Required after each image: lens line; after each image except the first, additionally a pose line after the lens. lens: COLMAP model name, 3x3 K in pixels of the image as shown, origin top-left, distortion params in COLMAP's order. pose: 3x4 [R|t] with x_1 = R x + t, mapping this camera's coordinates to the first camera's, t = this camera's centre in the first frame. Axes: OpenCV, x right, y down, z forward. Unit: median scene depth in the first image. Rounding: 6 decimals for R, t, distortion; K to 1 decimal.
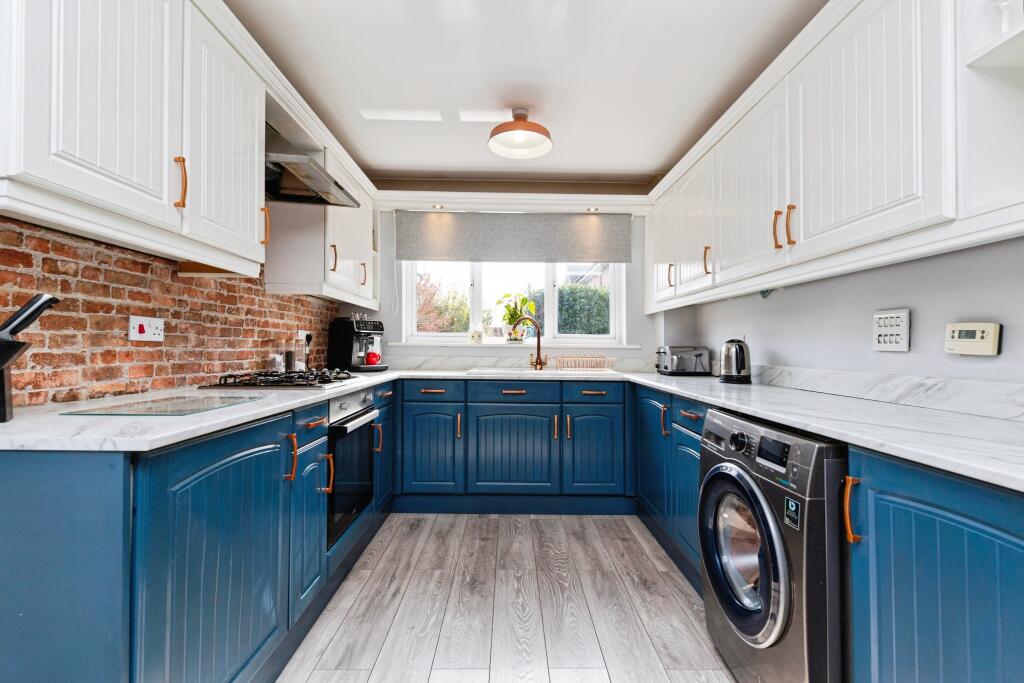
lens RADIAL K [[443.9, 0, 515.2], [0, 443.9, 338.1], [0, 0, 1]] dist [0.000320, -0.000019]
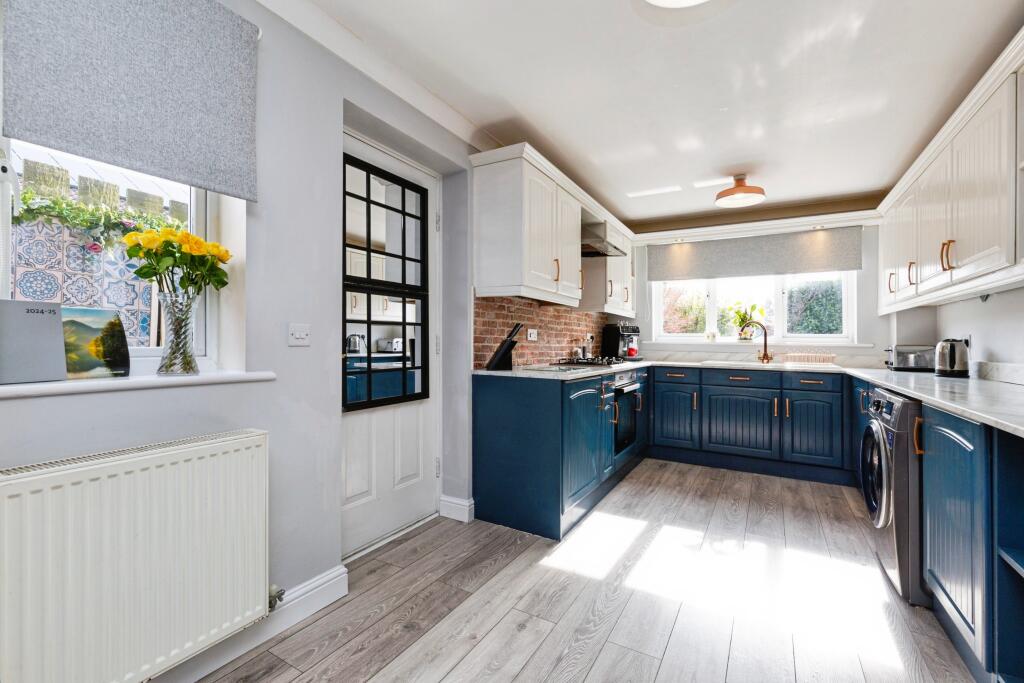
lens RADIAL K [[443.9, 0, 516.9], [0, 443.9, 339.4], [0, 0, 1]] dist [0.000320, -0.000019]
pose [[0.862068, -0.001120, -0.506792, 0.098530], [0.004898, 0.999969, 0.006121, -0.006961], [0.506769, -0.007759, 0.862047, -0.488314]]
